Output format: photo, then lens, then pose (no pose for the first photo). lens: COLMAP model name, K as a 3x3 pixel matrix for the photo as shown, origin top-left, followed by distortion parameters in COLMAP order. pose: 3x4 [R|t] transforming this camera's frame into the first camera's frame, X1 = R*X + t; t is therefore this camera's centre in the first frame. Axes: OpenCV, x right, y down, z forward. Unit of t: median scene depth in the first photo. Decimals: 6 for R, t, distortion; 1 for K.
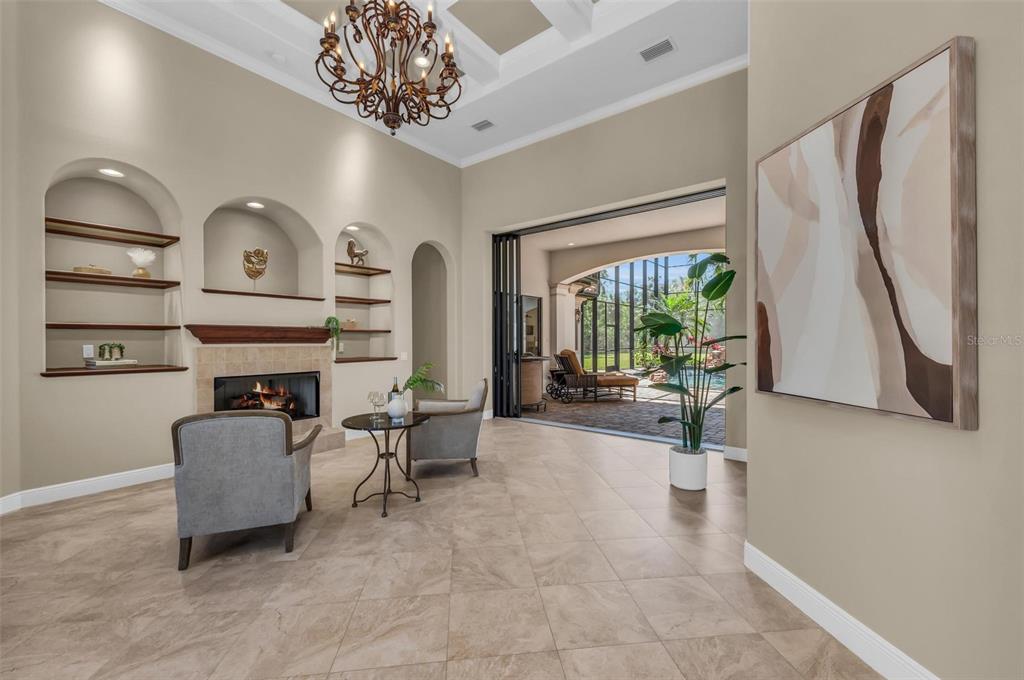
lens RADIAL K [[417.1, 0, 516.7], [0, 417.1, 341.0], [0, 0, 1]] dist [-0.001287, -0.000560]
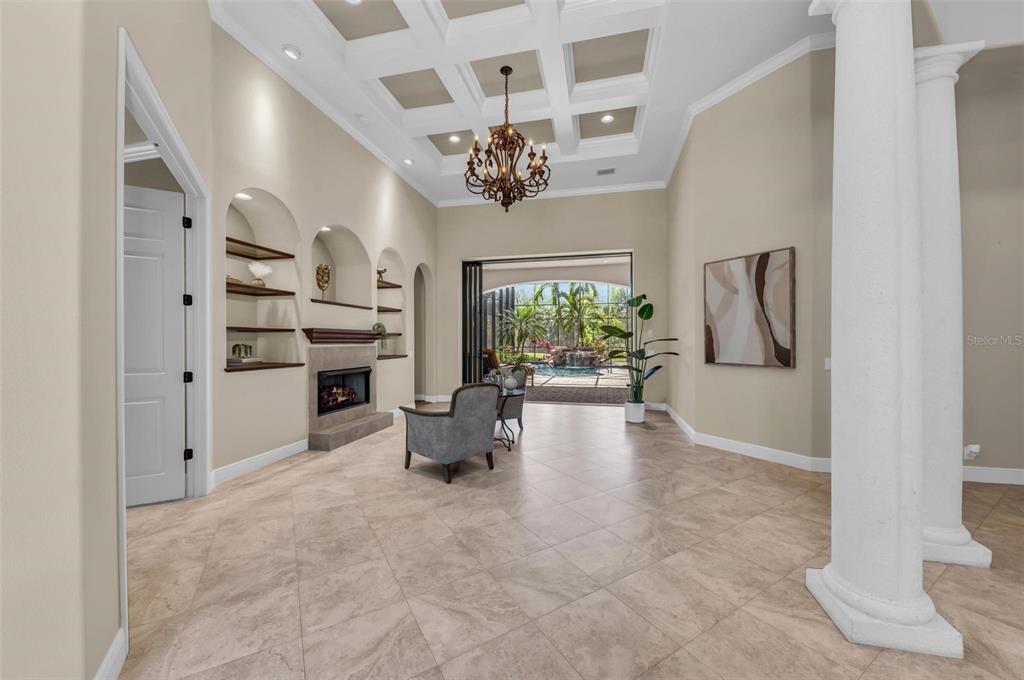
lens RADIAL K [[376.6, 0, 512.0], [0, 376.6, 340.0], [0, 0, 1]] dist [-0.000399, -0.000050]
pose [[0.912205, 0.001721, 0.409729, -0.648182], [0.001138, 0.999977, -0.006732, 0.002813], [-0.409731, 0.006607, 0.912182, -0.236977]]
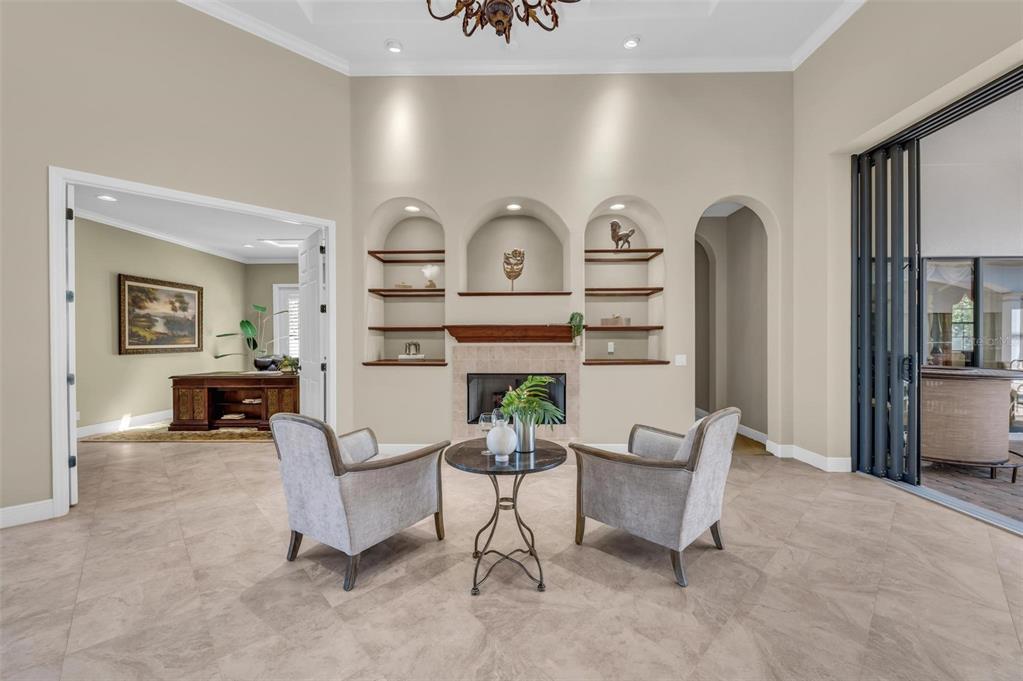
lens RADIAL K [[397.6, 0, 514.7], [0, 397.6, 340.8], [0, 0, 1]] dist [0.001430, -0.000348]
pose [[0.590870, 0.002189, -0.806764, 0.183487], [0.001192, 0.999993, 0.003587, -0.001624], [0.806766, -0.003081, 0.590863, 0.479337]]
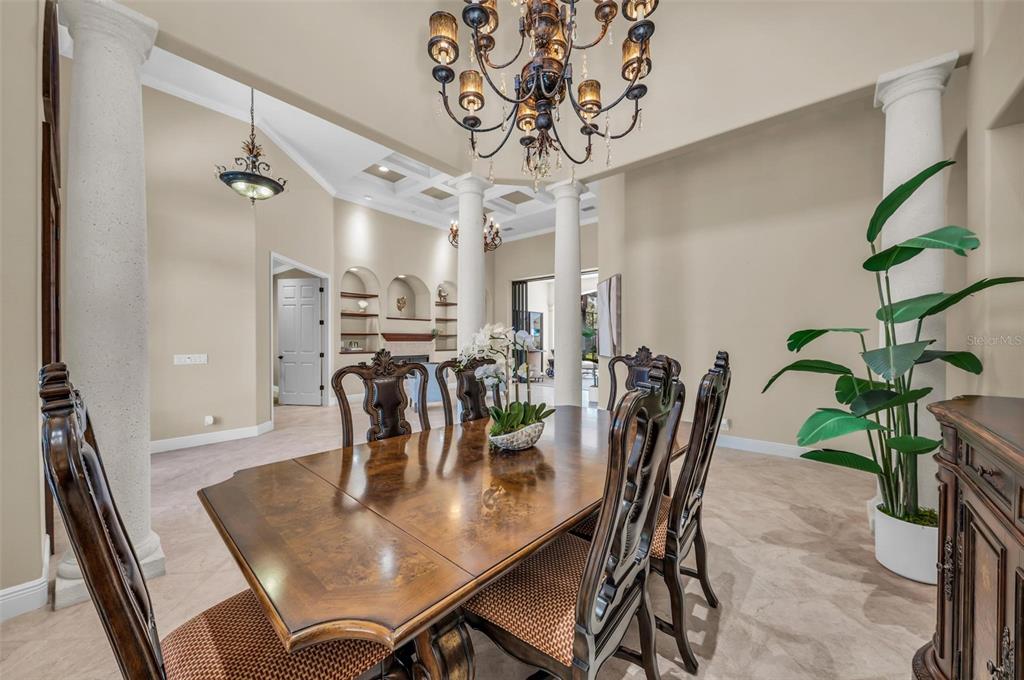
lens RADIAL K [[376.6, 0, 512.0], [0, 376.6, 340.0], [0, 0, 1]] dist [-0.000399, -0.000050]
pose [[0.998915, 0.000663, -0.046563, 0.027942], [-0.000892, 0.999988, -0.004900, 0.007819], [0.046559, 0.004937, 0.998903, -0.999447]]
